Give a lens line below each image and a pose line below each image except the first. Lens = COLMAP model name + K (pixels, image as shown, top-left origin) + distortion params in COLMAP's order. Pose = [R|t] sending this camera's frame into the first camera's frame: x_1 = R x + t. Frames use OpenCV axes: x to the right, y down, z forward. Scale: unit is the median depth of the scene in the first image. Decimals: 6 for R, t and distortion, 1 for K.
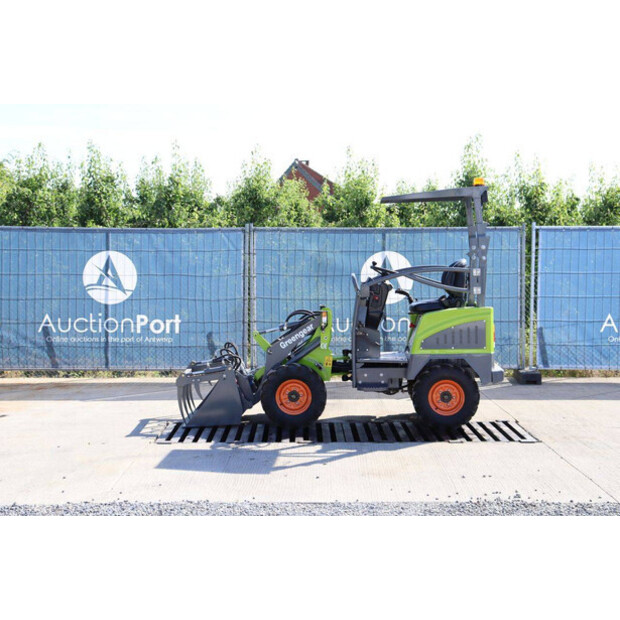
lens RADIAL K [[931.6, 0, 308.2], [0, 931.6, 309.5], [0, 0, 1]] dist [0.091871, 0.095235]
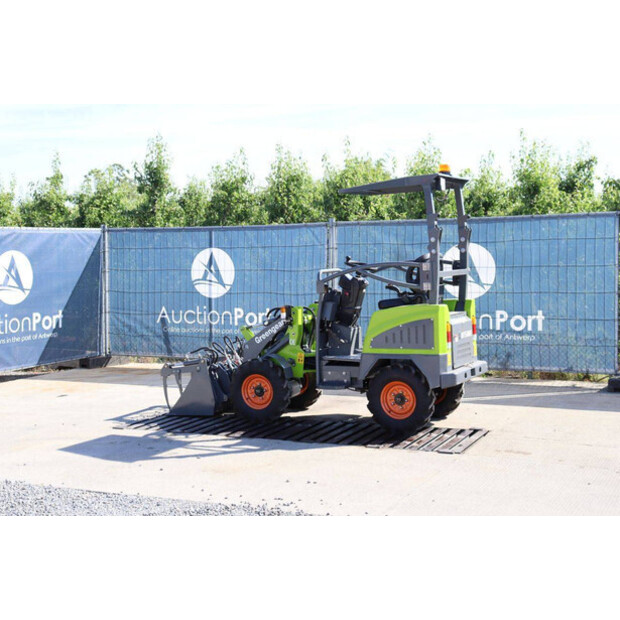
lens RADIAL K [[926.4, 0, 309.3], [0, 926.4, 309.5], [0, 0, 1]] dist [0.137688, -0.025162]
pose [[0.906500, 0.010654, -0.422071, 0.337744], [-0.006036, 0.999906, 0.012276, -0.005885], [0.422162, -0.008580, 0.906480, 0.082283]]
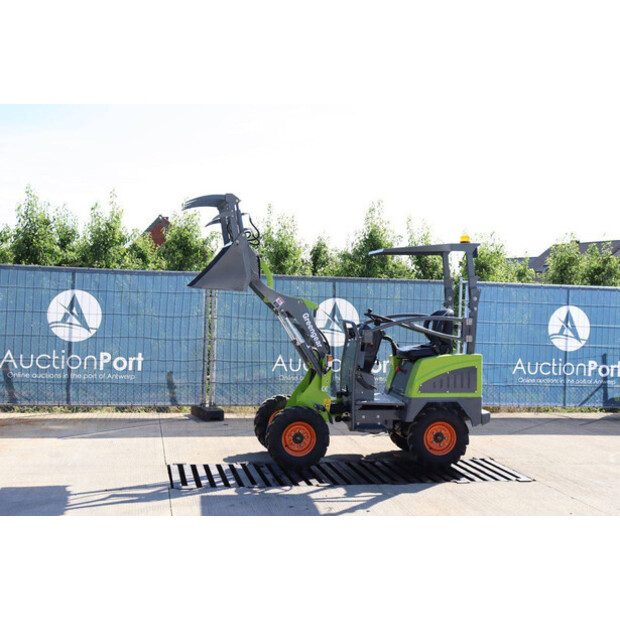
lens RADIAL K [[766.8, 0, 310.0], [0, 766.8, 308.1], [0, 0, 1]] dist [-0.008547, 0.080103]
pose [[0.977504, 0.029086, 0.208900, -0.135241], [-0.019412, 0.998648, -0.048212, -0.006851], [-0.210020, 0.043072, 0.976748, 0.122787]]
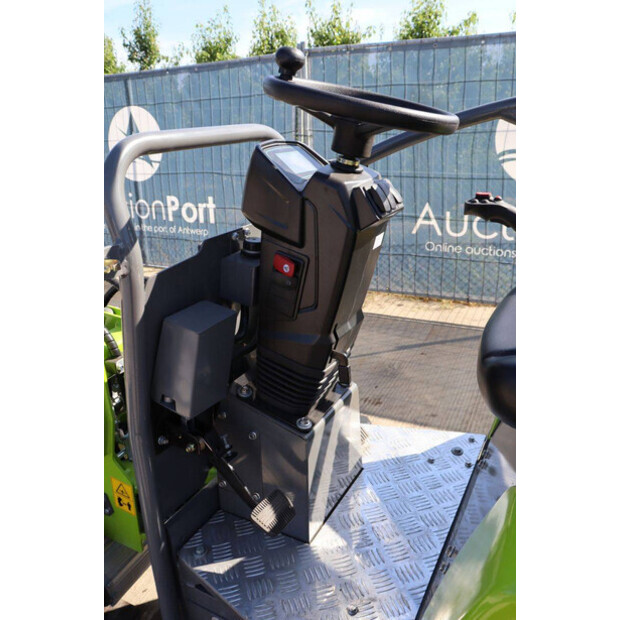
lens RADIAL K [[503.0, 0, 307.7], [0, 503.0, 307.7], [0, 0, 1]] dist [-0.171573, 0.153095]
pose [[0.895969, 0.125089, -0.426137, 0.089628], [0.009983, 0.953600, 0.300912, -0.025512], [0.444005, -0.273862, 0.853146, 0.697785]]
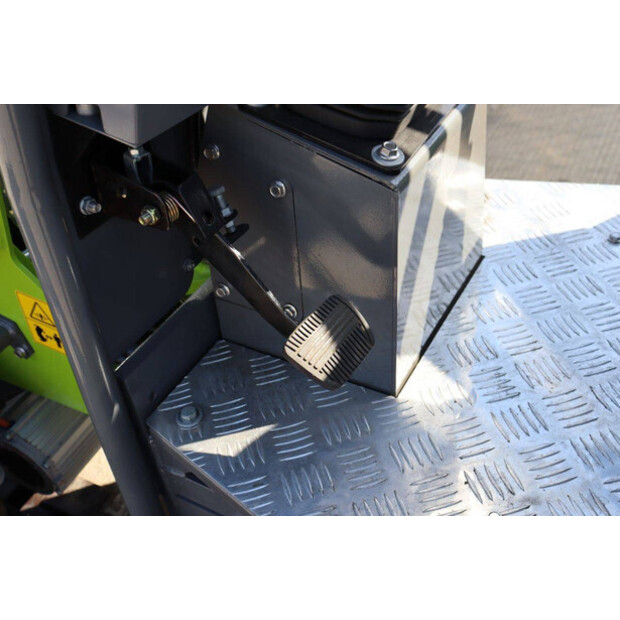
lens RADIAL K [[693.3, 0, 310.7], [0, 693.3, 308.2], [0, 0, 1]] dist [-0.019296, 0.024697]
pose [[0.887835, 0.239270, -0.393063, 0.074801], [0.057629, 0.789645, 0.610851, -0.005974], [0.456539, -0.564987, 0.687286, 0.716741]]
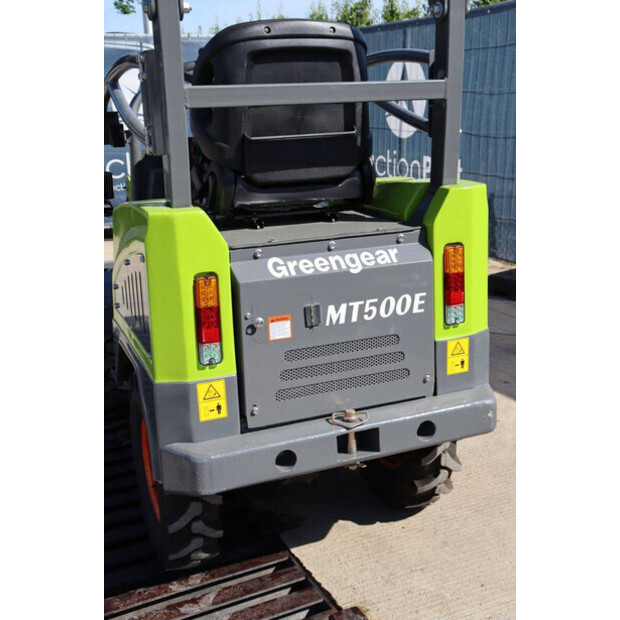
lens RADIAL K [[794.8, 0, 311.7], [0, 794.8, 308.6], [0, 0, 1]] dist [0.009515, 0.021234]
pose [[0.424903, 0.224670, -0.876915, 0.296476], [-0.023582, 0.971130, 0.237382, -0.020705], [0.904932, -0.080185, 0.417934, 0.687718]]
